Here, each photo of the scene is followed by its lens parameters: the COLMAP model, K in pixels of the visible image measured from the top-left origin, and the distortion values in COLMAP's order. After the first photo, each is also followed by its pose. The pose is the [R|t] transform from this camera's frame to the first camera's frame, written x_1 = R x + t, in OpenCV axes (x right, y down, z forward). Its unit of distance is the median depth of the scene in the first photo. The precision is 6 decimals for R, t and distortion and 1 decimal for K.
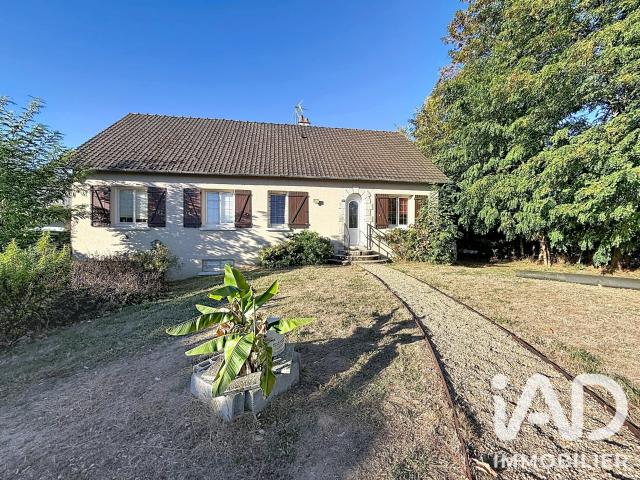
lens RADIAL K [[262.5, 0, 320.0], [0, 262.5, 240.0], [0, 0, 1]] dist [-0.011666, -0.000309]
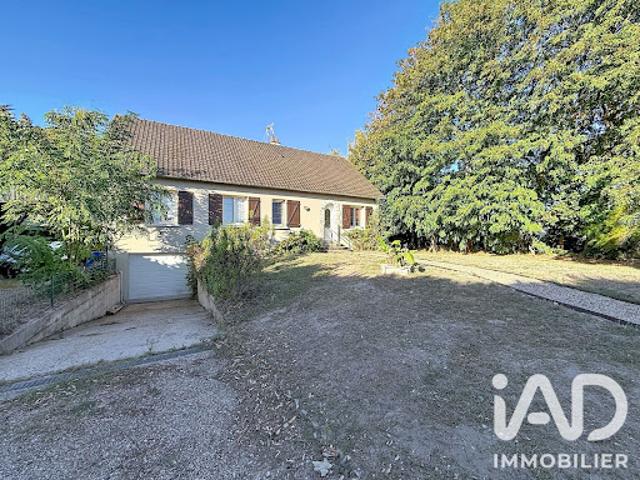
lens RADIAL K [[262.5, 0, 320.0], [0, 262.5, 240.0], [0, 0, 1]] dist [-0.011666, -0.000309]
pose [[0.936569, -0.000150, 0.350483, -0.437723], [0.004131, 0.999935, -0.010611, 0.036153], [-0.350459, 0.011386, 0.936509, -0.325862]]
